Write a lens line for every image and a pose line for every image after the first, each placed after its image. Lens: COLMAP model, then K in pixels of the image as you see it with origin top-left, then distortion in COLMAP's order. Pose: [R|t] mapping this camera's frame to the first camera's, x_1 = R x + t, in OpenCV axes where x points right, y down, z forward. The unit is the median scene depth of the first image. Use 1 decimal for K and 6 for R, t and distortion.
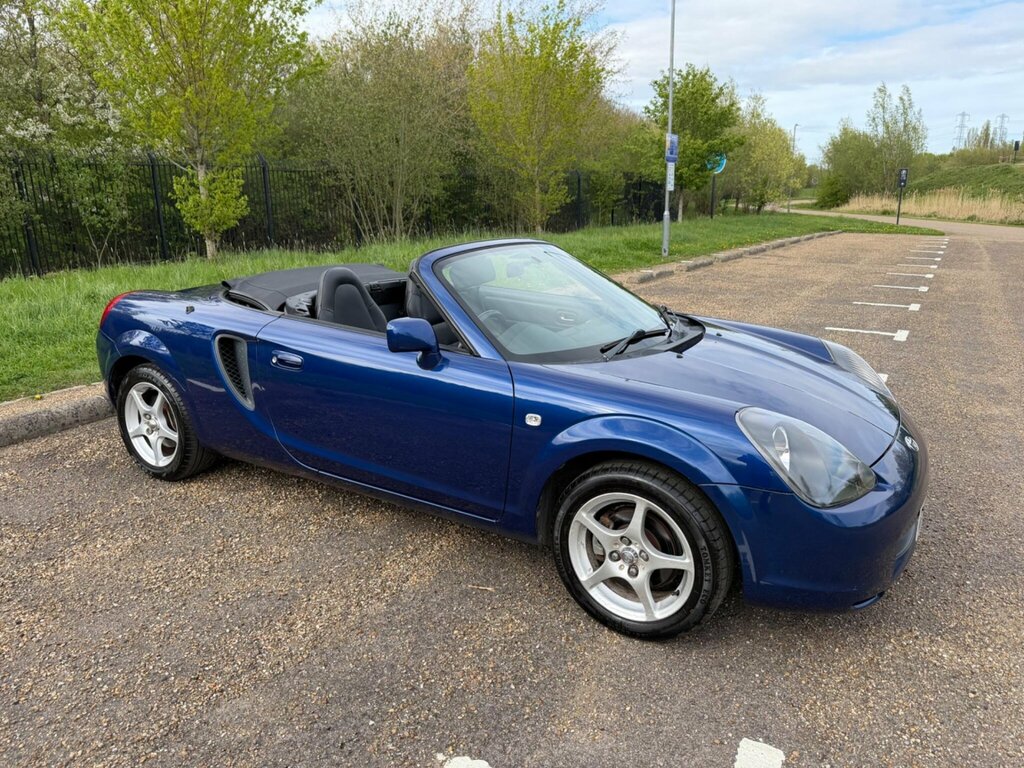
lens RADIAL K [[736.9, 0, 515.7], [0, 736.9, 384.2], [0, 0, 1]] dist [0.014781, -0.024566]
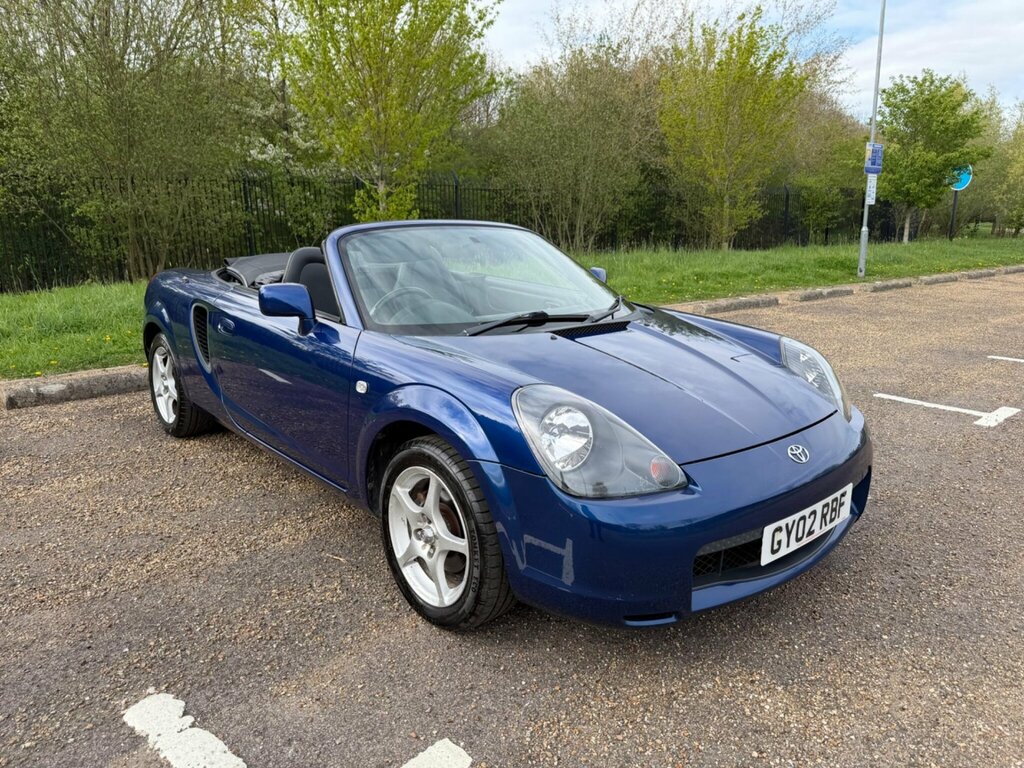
lens RADIAL K [[739.8, 0, 510.3], [0, 739.8, 383.2], [0, 0, 1]] dist [0.005046, -0.012200]
pose [[0.952961, 0.070119, -0.294870, 0.412314], [-0.079233, 0.996674, -0.019061, 0.038439], [0.292552, 0.041528, 0.955347, 0.093719]]
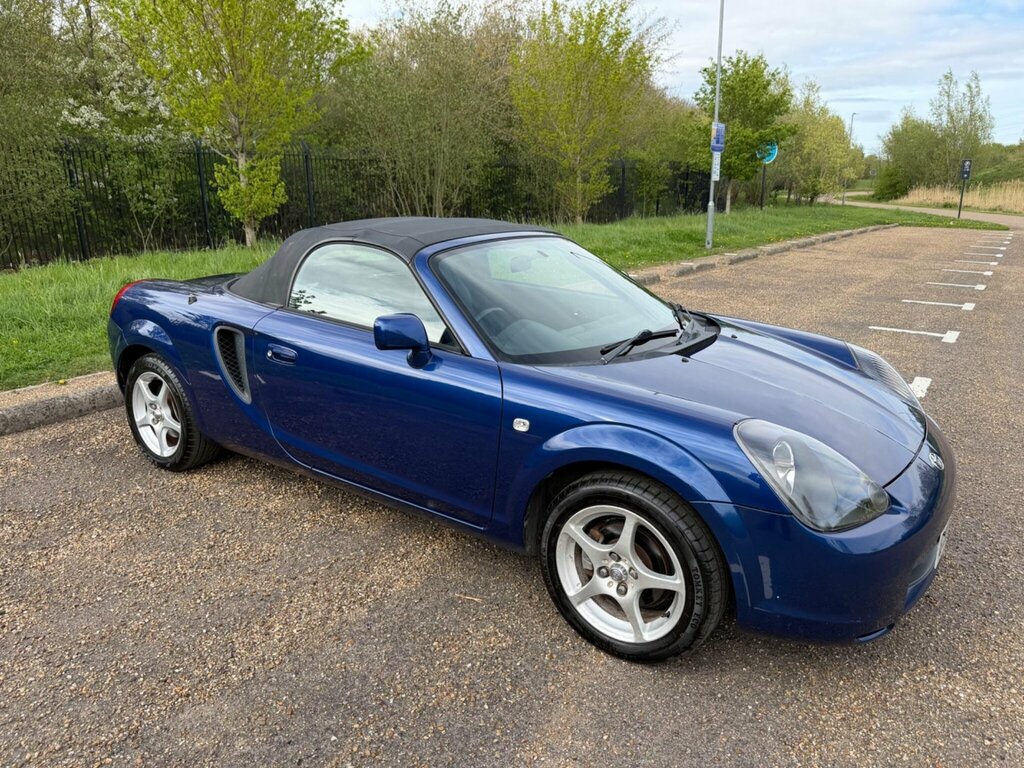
lens RADIAL K [[739.8, 0, 510.3], [0, 739.8, 383.2], [0, 0, 1]] dist [0.005046, -0.012200]
pose [[0.997592, 0.024055, -0.065047, 0.057481], [-0.023277, 0.999648, 0.012693, -0.013628], [0.065329, -0.011148, 0.997801, 0.041468]]
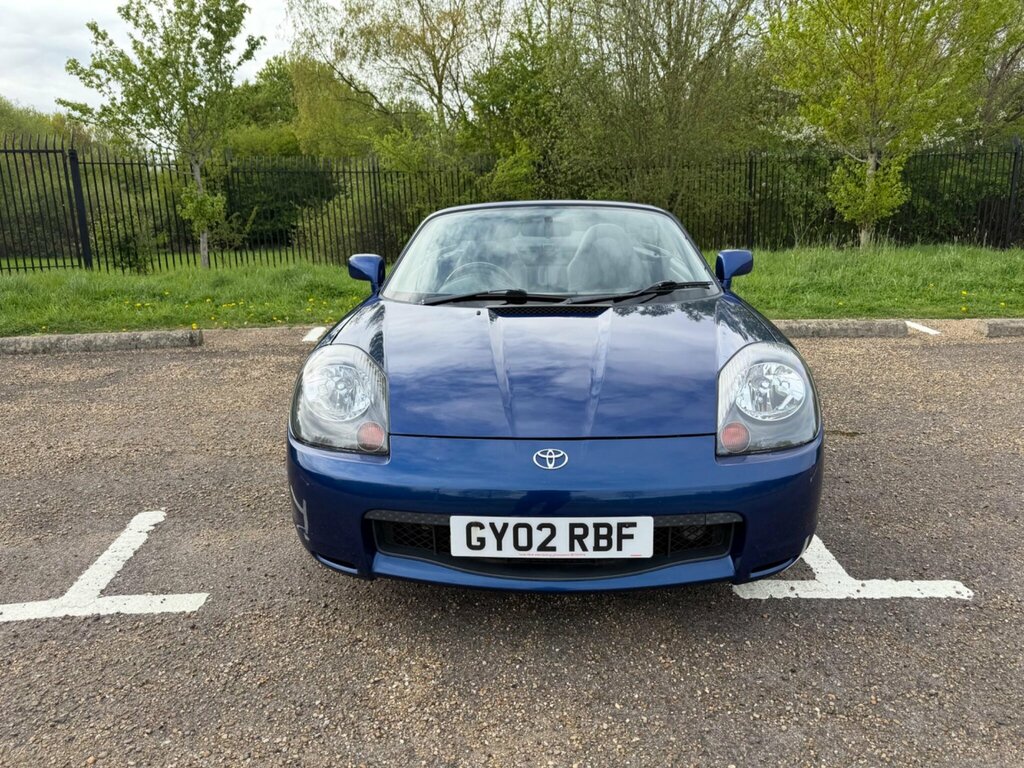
lens RADIAL K [[733.8, 0, 518.1], [0, 733.8, 385.8], [0, 0, 1]] dist [0.043675, -0.067112]
pose [[0.489305, 0.206049, -0.847422, 0.998741], [-0.204732, 0.971674, 0.118047, -0.063186], [0.847741, 0.115733, 0.517630, 0.509507]]
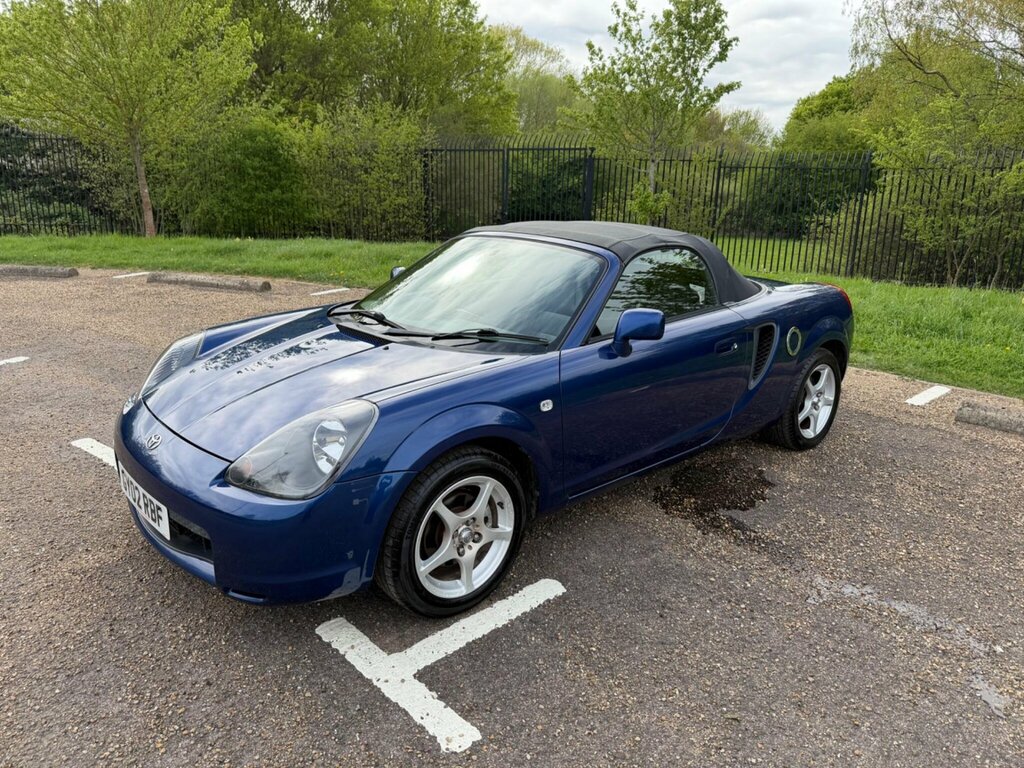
lens RADIAL K [[739.6, 0, 496.8], [0, 739.6, 381.8], [0, 0, 1]] dist [0.073301, -0.110908]
pose [[-0.297099, 0.239302, -0.924374, 1.139025], [-0.259220, 0.911515, 0.319288, -0.368801], [0.918987, 0.334477, -0.208779, 1.393509]]
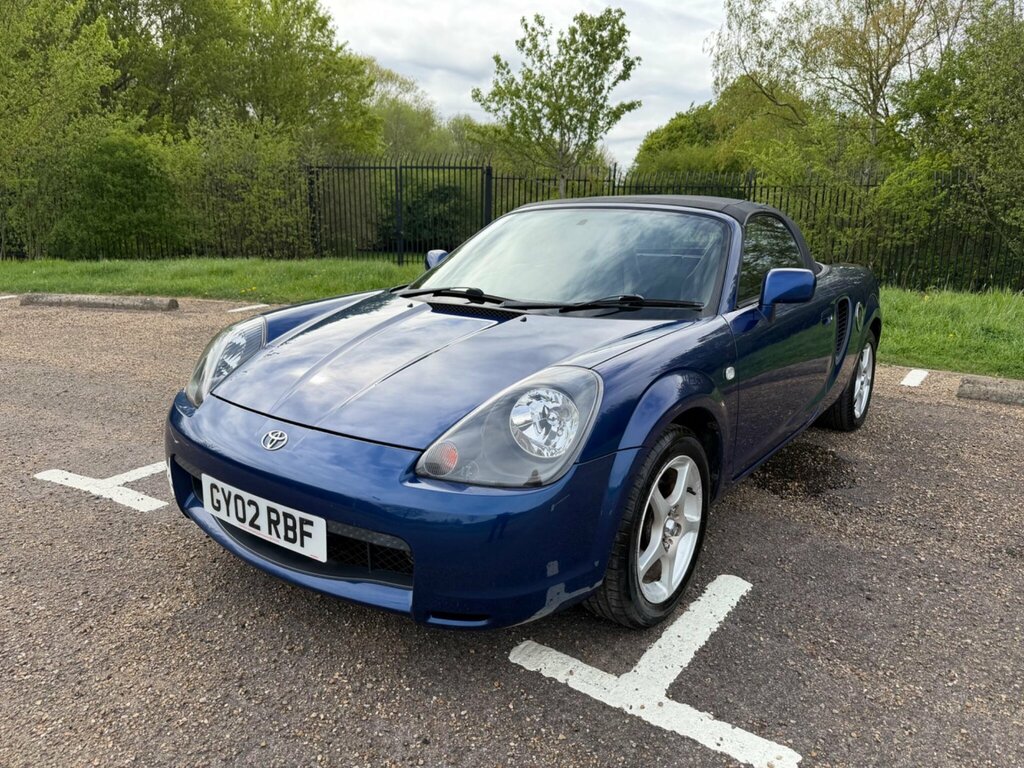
lens RADIAL K [[750.2, 0, 510.2], [0, 750.2, 385.9], [0, 0, 1]] dist [0.000669, -0.001564]
pose [[-0.089789, 0.214620, -0.972562, 1.095675], [-0.267899, 0.935312, 0.231133, -0.184895], [0.959254, 0.281301, -0.026484, 1.081243]]
